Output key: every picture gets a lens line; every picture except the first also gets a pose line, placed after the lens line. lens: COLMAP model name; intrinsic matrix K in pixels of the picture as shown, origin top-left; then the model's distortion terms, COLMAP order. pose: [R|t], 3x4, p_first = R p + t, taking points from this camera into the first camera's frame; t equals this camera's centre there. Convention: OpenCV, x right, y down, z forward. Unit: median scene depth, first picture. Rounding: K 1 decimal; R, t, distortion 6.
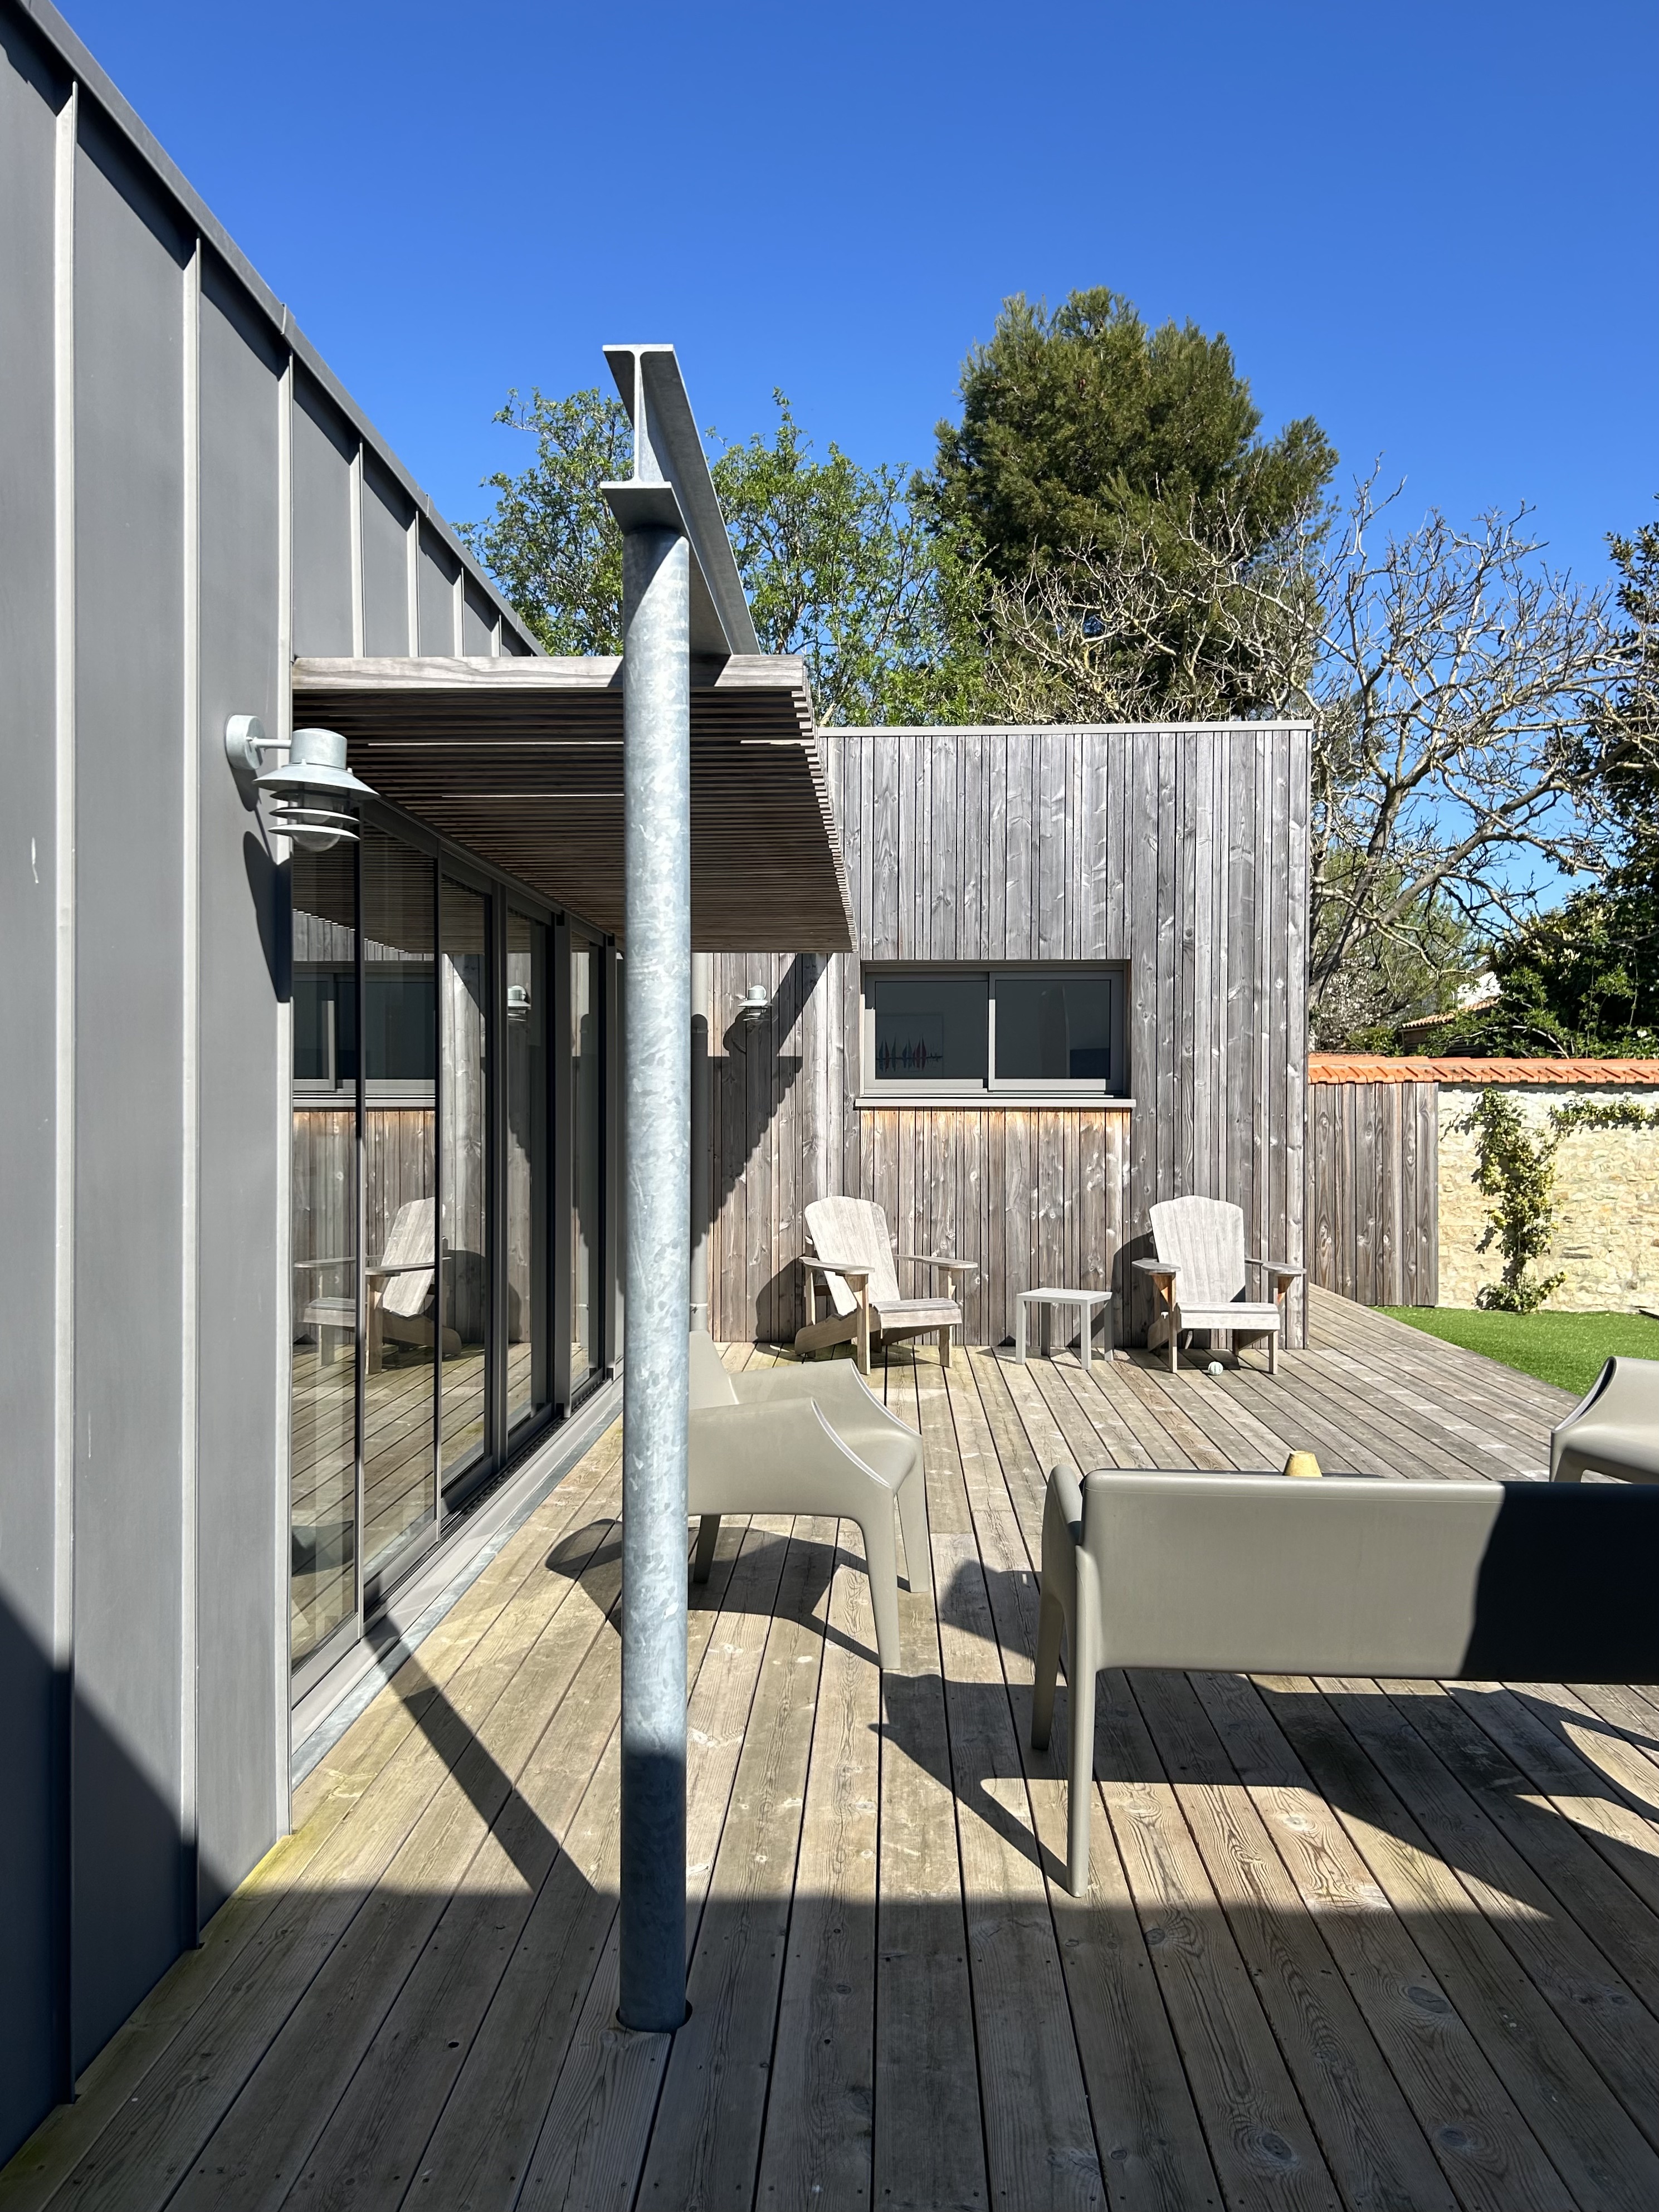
lens RADIAL K [[1680.3, 0, 829.5], [0, 1680.3, 1106.0], [0, 0, 1]] dist [0.095025, -0.000100]
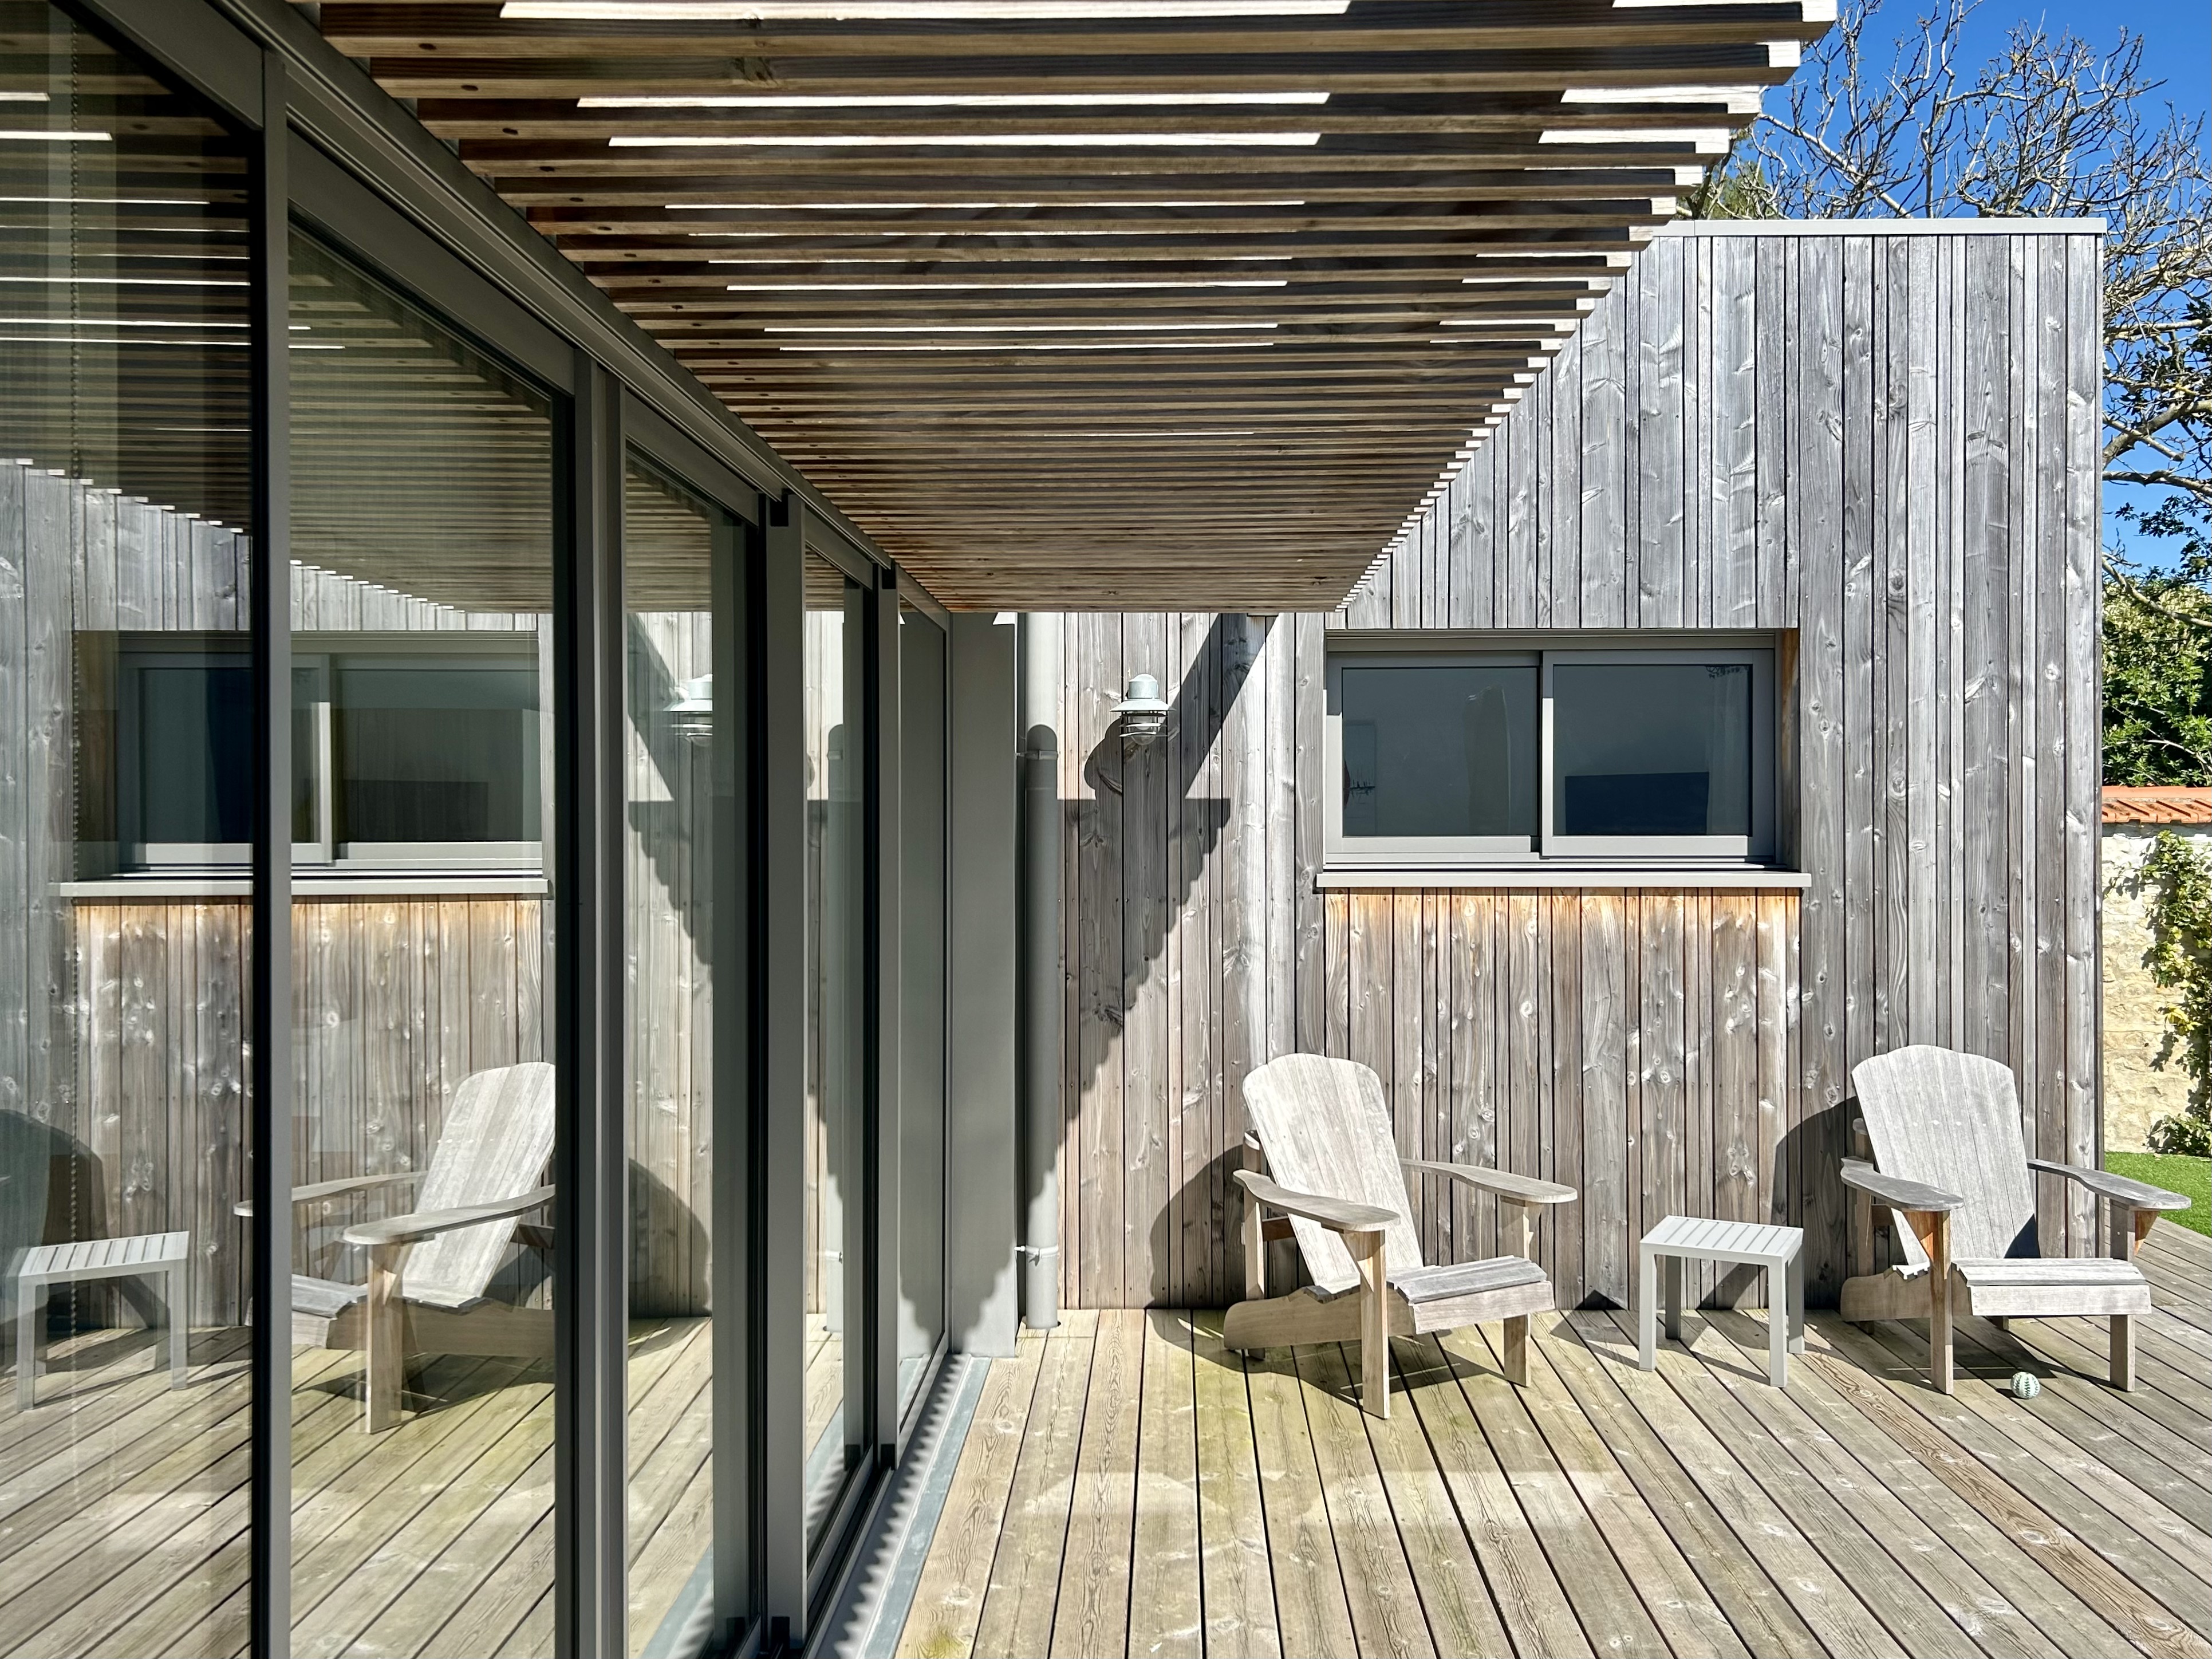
lens RADIAL K [[1829.0, 0, 1210.9], [0, 1829.0, 799.5], [0, 0, 1]] dist [0.003341, 0.001216]
pose [[0.998185, -0.003466, 0.060119, -0.057855], [0.004111, 0.999935, -0.010605, -0.023140], [-0.060078, 0.010833, 0.998135, 0.391987]]
